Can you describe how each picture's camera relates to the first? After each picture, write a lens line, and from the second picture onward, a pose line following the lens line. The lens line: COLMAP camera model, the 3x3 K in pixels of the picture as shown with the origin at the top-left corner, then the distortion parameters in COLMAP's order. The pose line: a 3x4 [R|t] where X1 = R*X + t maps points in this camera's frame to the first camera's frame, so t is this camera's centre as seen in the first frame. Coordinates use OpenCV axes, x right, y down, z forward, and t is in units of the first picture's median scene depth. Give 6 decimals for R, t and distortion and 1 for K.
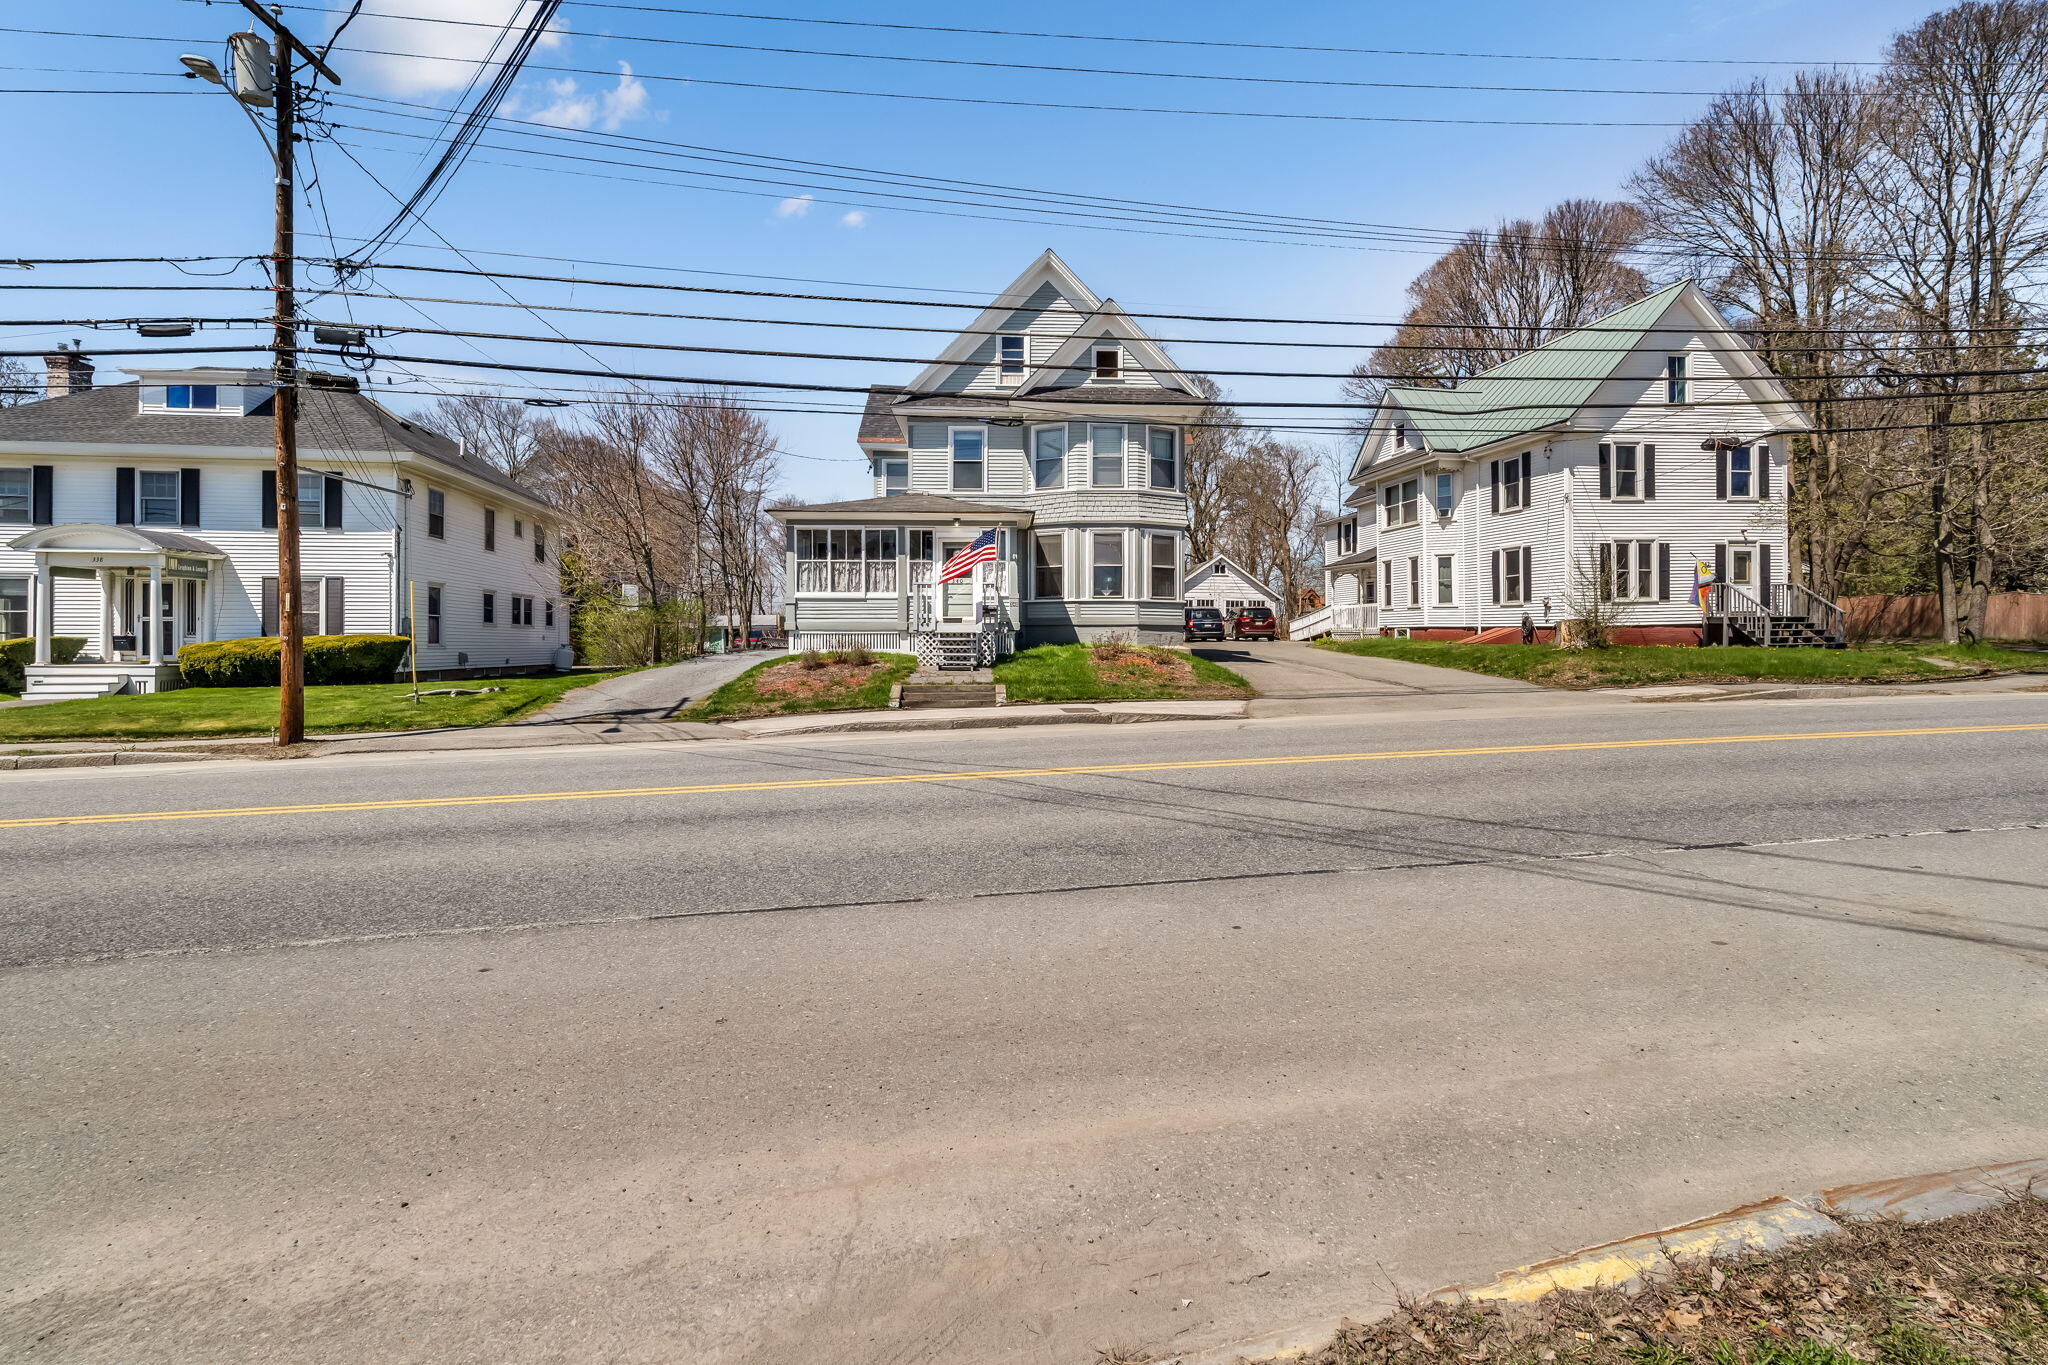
lens RADIAL K [[918.7, 0, 1018.3], [0, 918.7, 632.1], [0, 0, 1]] dist [-0.006156, 0.001246]
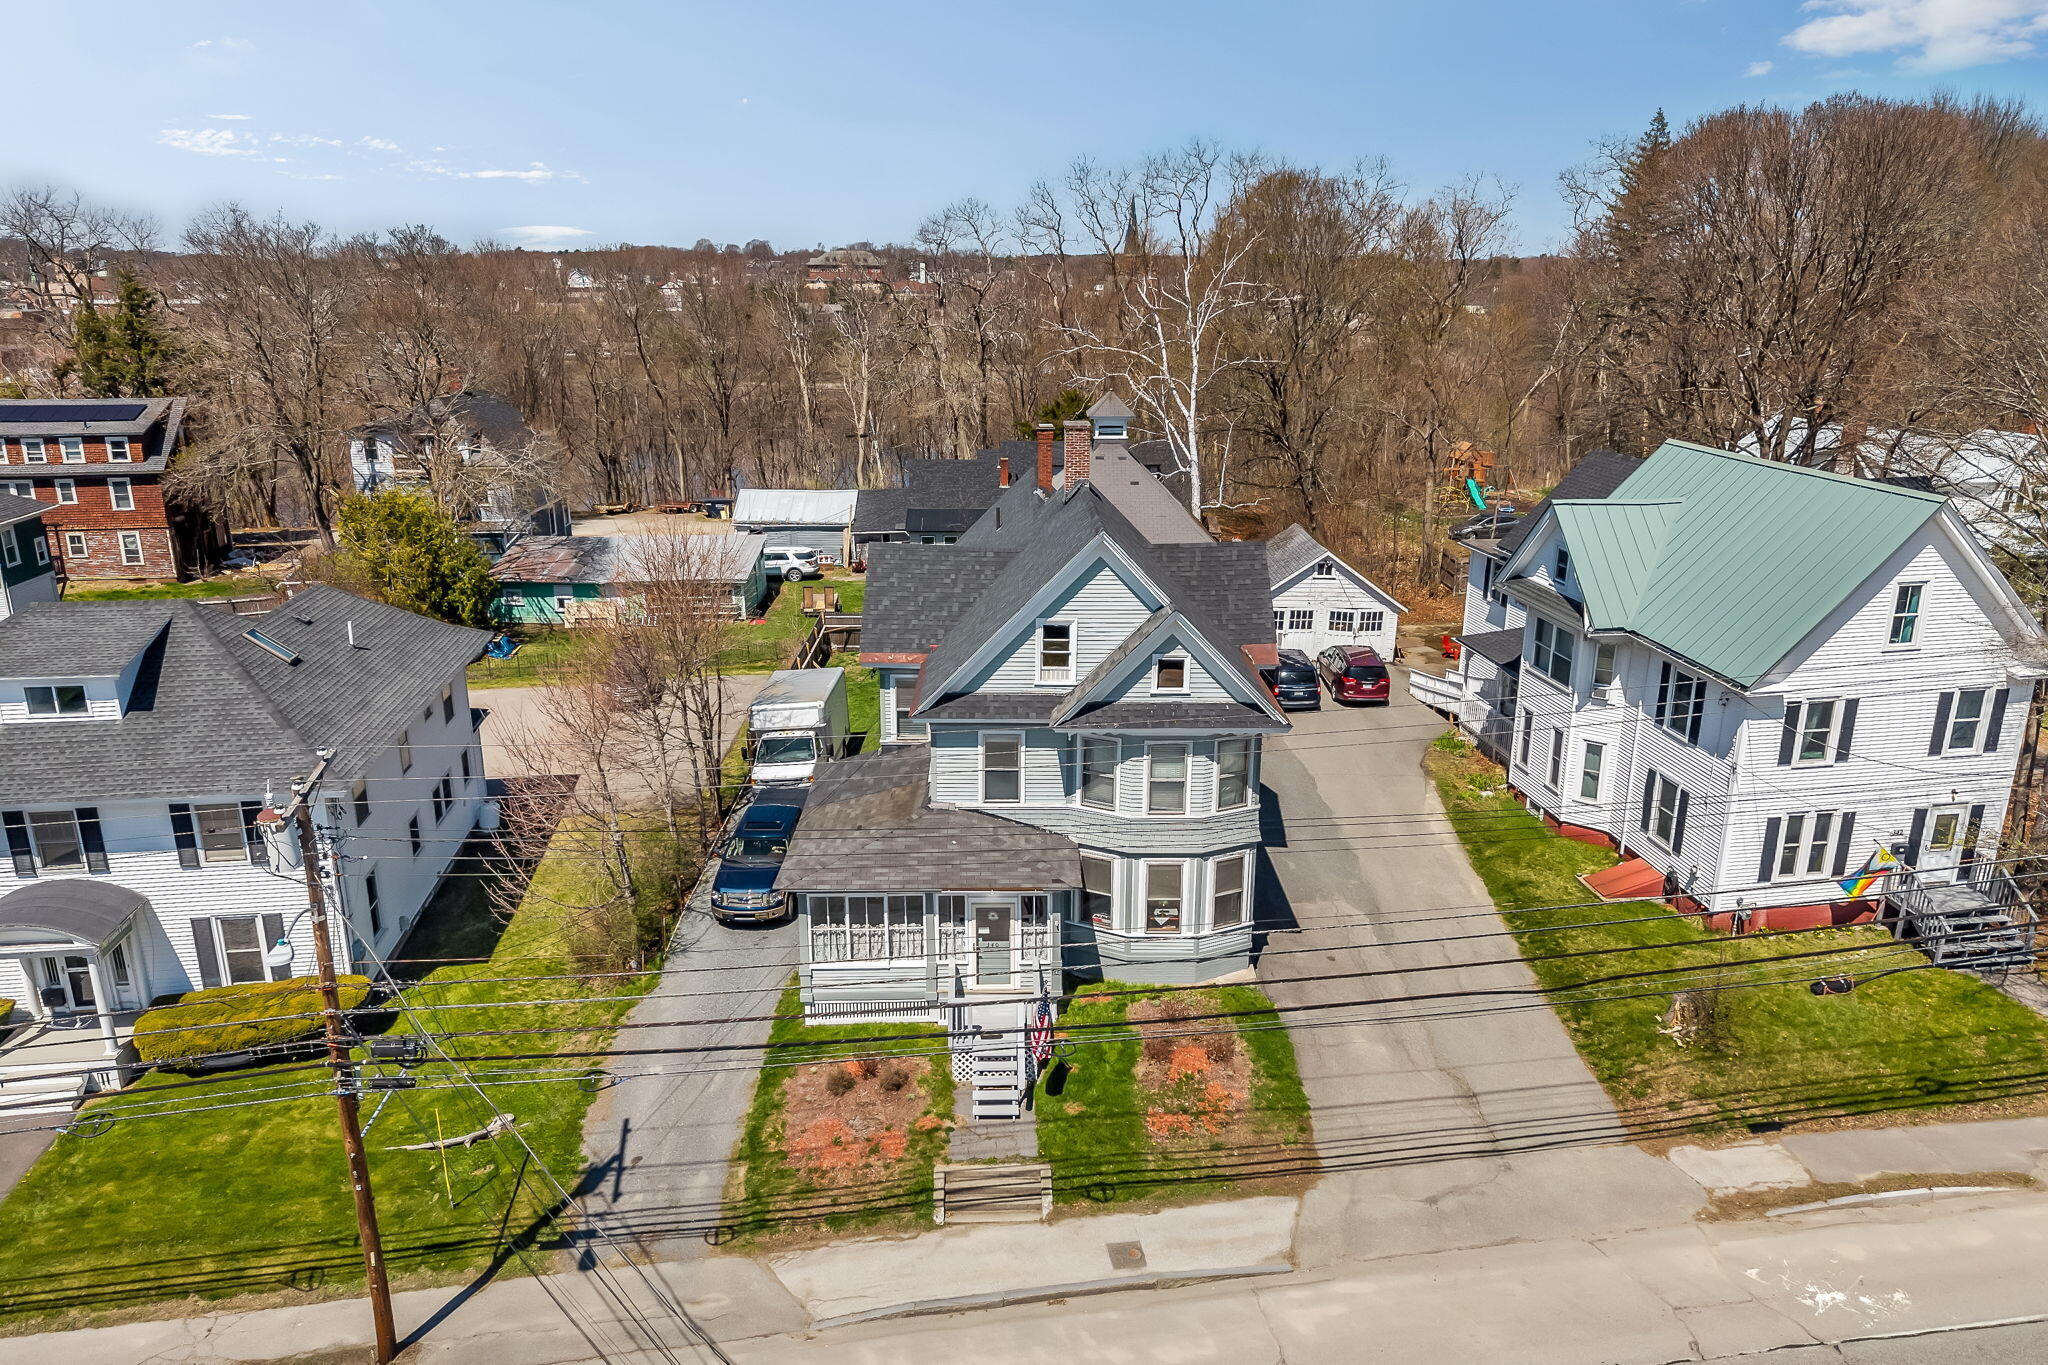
lens RADIAL K [[1387.5, 0, 1026.8], [0, 1387.5, 679.3], [0, 0, 1]] dist [0.037242, -0.027813]
pose [[0.999934, 0.005911, -0.009817, -0.019753], [-0.002733, 0.954993, 0.296616, -0.638111], [0.011129, -0.296569, 0.954946, -0.183836]]
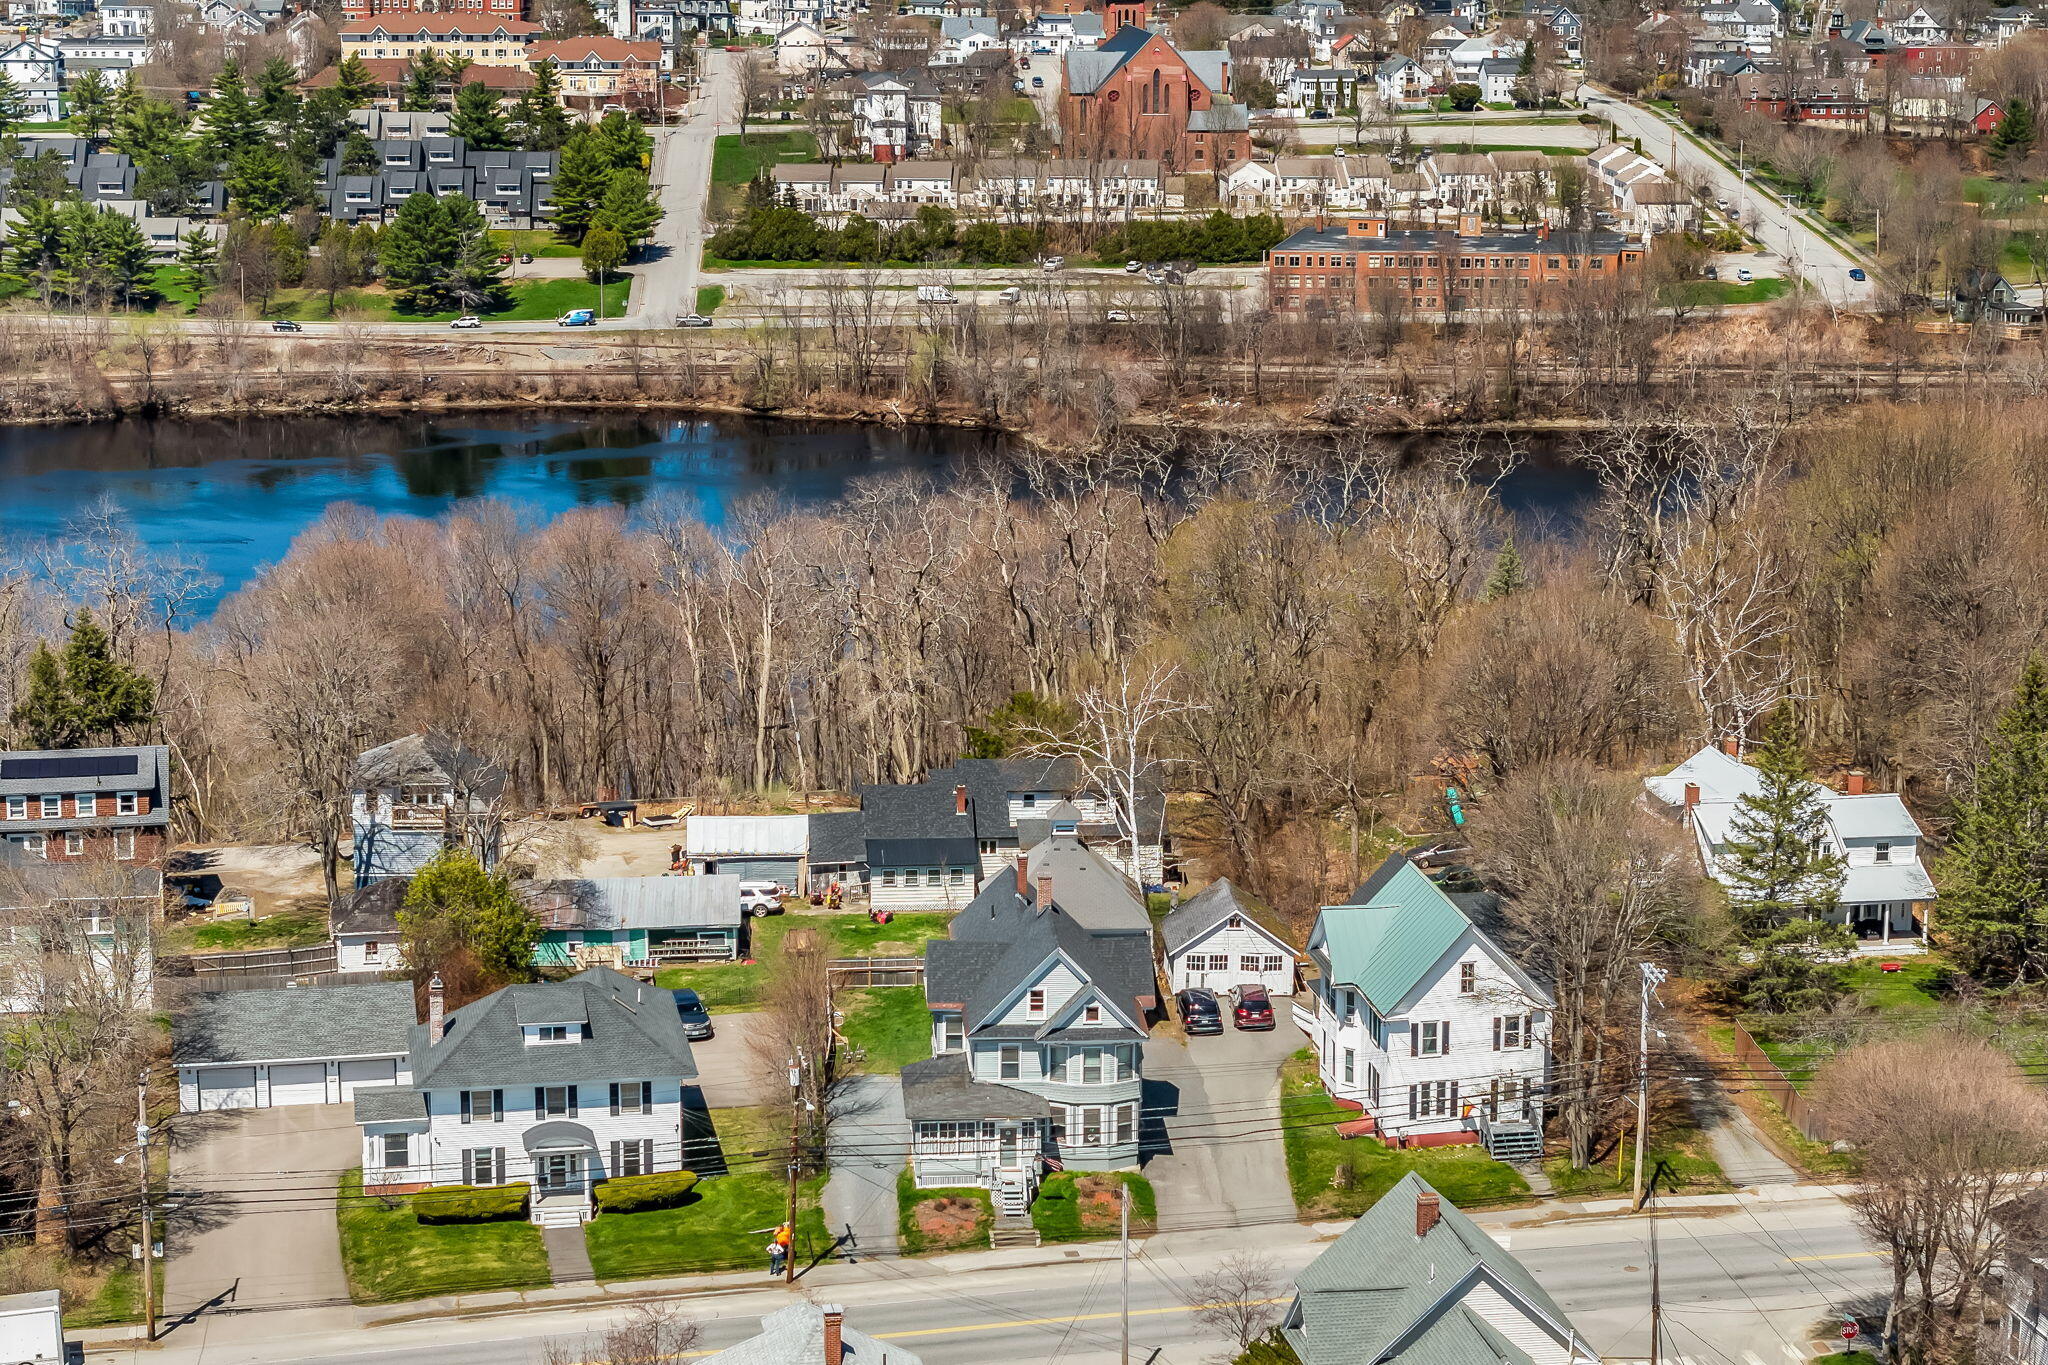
lens RADIAL K [[4247.3, 0, 1030.1], [0, 4247.3, 685.2], [0, 0, 1]] dist [0.007102, 0.000000]
pose [[0.999395, -0.004188, 0.034528, -0.283793], [-0.003873, 0.973148, 0.230150, -2.645930], [-0.034565, -0.230144, 0.972543, -6.403589]]
